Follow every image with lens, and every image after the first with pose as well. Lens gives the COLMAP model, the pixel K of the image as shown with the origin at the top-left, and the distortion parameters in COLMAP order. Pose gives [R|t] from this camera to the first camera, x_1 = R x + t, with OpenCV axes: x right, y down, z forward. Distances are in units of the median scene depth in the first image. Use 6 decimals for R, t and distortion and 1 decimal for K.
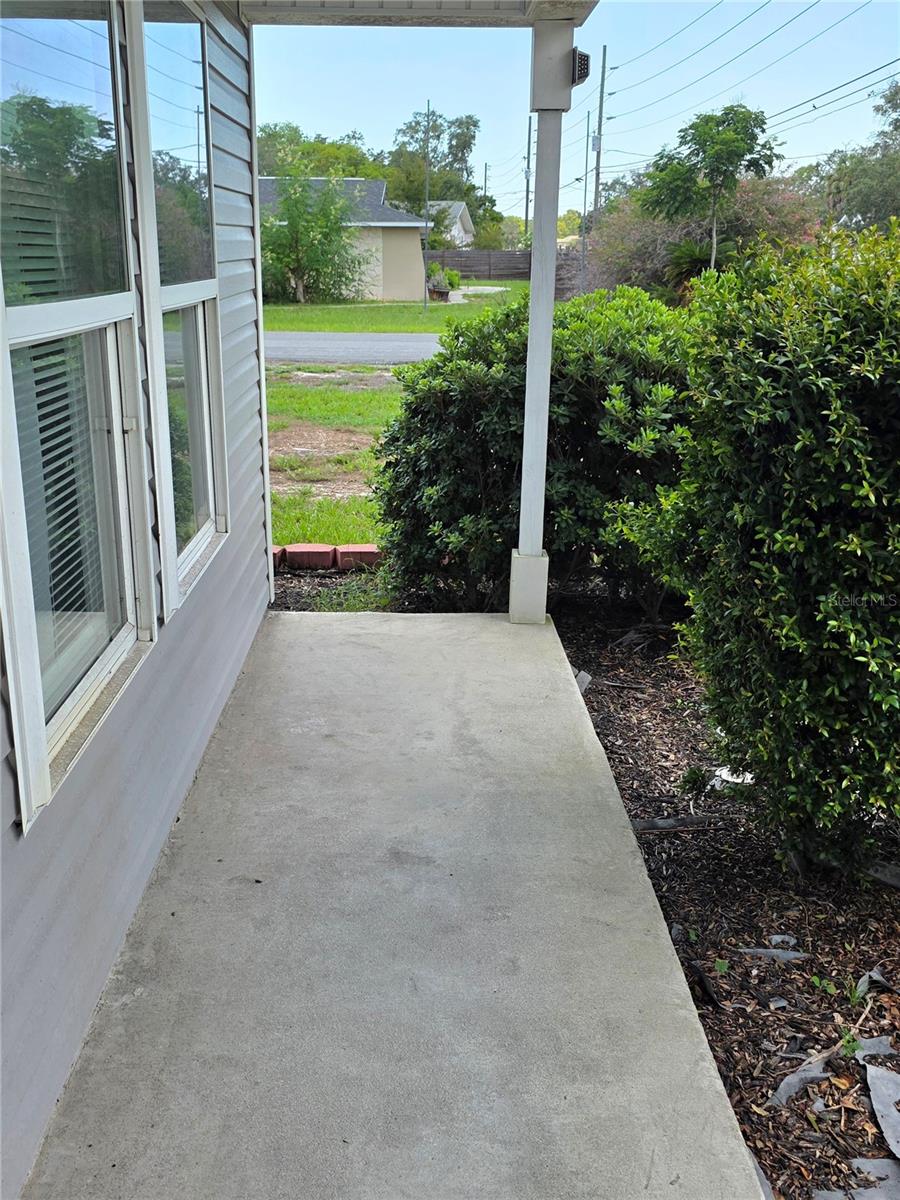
lens RADIAL K [[1146.4, 0, 445.6], [0, 1146.4, 605.2], [0, 0, 1]] dist [0.060825, 0.000000]
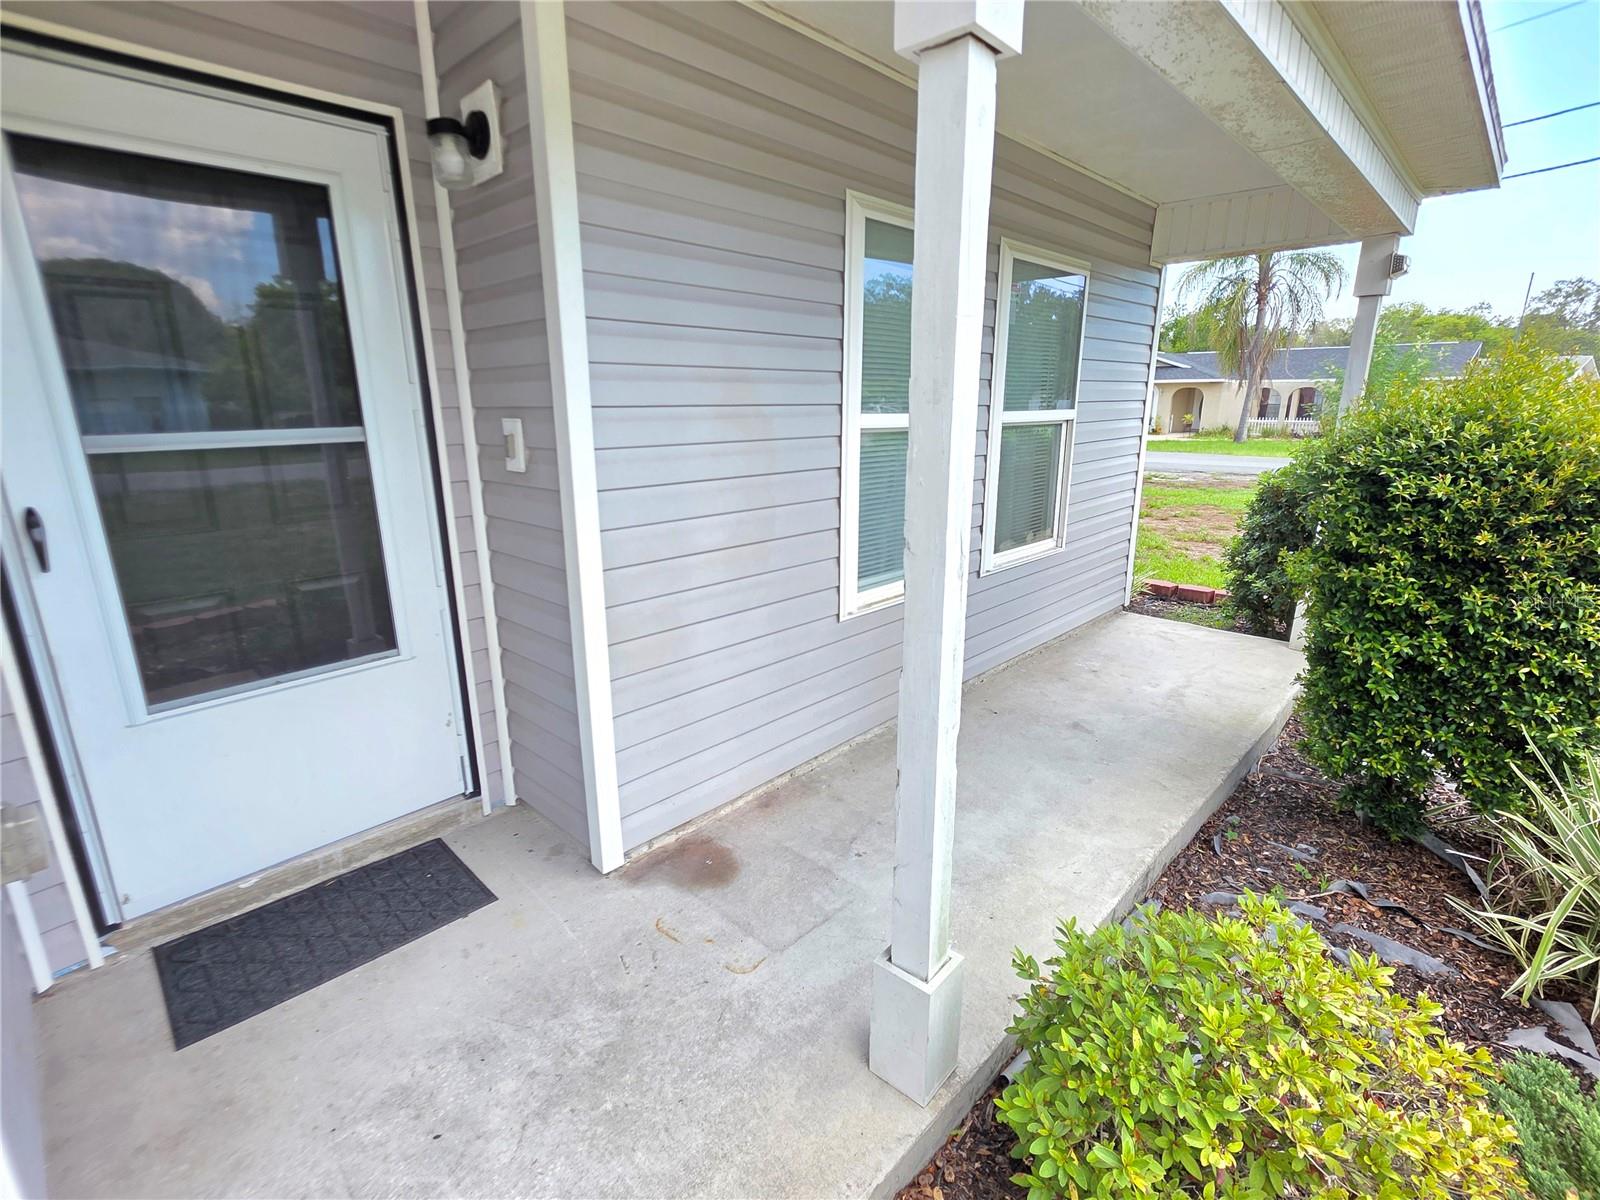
lens RADIAL K [[740.2, 0, 798.3], [0, 740.2, 594.4], [0, 0, 1]] dist [-0.002512, -0.000318]
pose [[0.711267, 0.163591, -0.683621, 0.309693], [-0.194910, 0.980306, 0.031796, 0.050381], [0.675359, 0.110629, 0.729144, -0.117140]]
